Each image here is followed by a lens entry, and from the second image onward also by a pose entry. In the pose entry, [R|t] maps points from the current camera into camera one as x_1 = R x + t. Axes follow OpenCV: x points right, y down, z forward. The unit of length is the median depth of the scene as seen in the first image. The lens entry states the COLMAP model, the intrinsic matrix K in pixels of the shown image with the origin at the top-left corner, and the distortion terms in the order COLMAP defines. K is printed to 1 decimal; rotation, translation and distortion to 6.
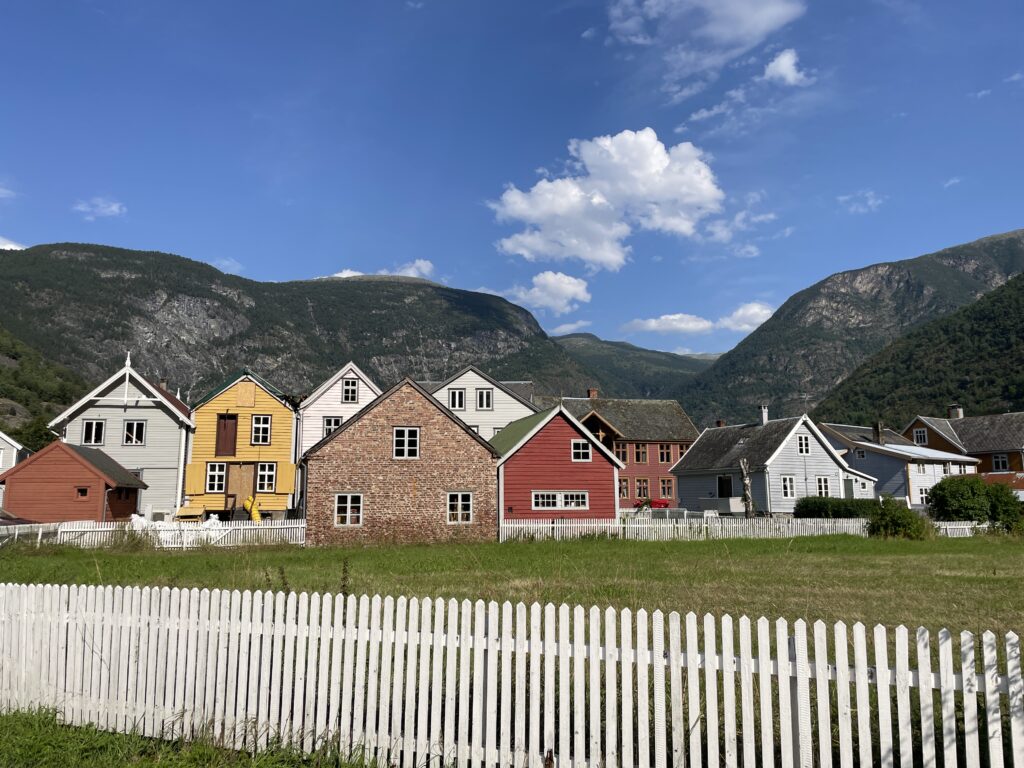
lens RADIAL K [[763.1, 0, 511.3], [0, 763.1, 404.1], [0, 0, 1]] dist [0.083079, -0.106072]
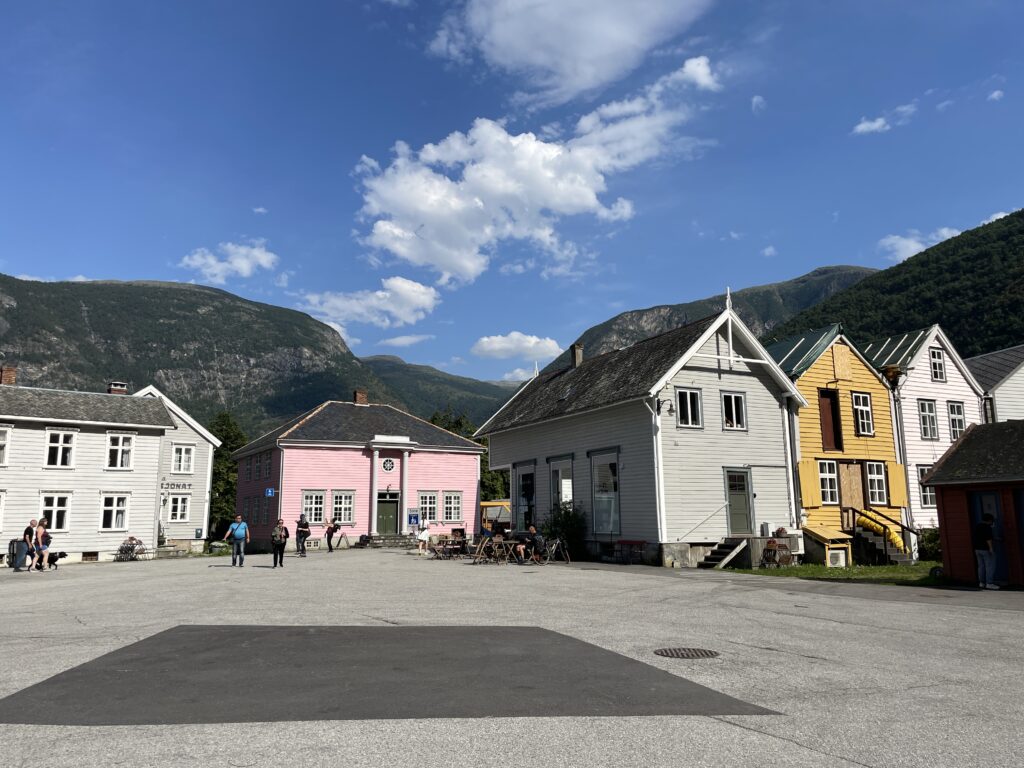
lens RADIAL K [[763.1, 0, 511.3], [0, 763.1, 404.1], [0, 0, 1]] dist [0.083079, -0.106072]
pose [[0.967686, 0.030379, 0.250320, -0.803411], [-0.022792, 0.999190, -0.033154, 0.054621], [-0.251125, 0.026377, 0.967595, 0.406043]]
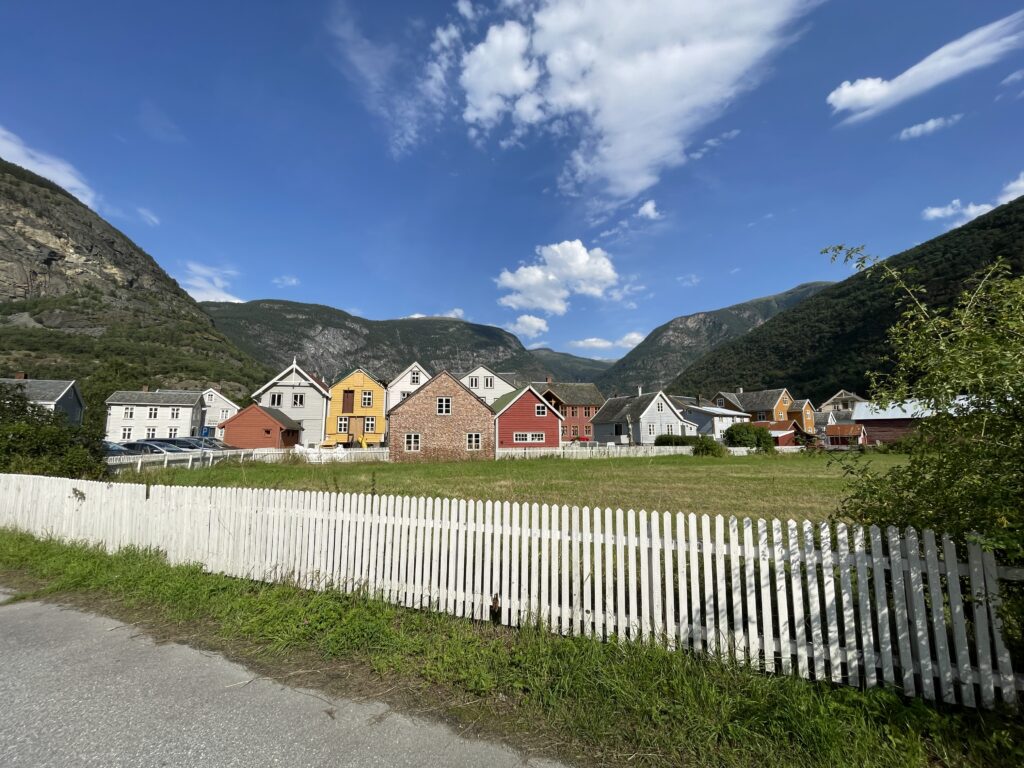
lens RADIAL K [[408.8, 0, 512.0], [0, 408.8, 384.0], [0, 0, 1]] dist [-0.000953, -0.000752]
pose [[0.999883, 0.001064, 0.015249, 0.006767], [-0.000990, 0.999988, -0.004834, 0.002528], [-0.015254, 0.004818, 0.999872, 0.016420]]
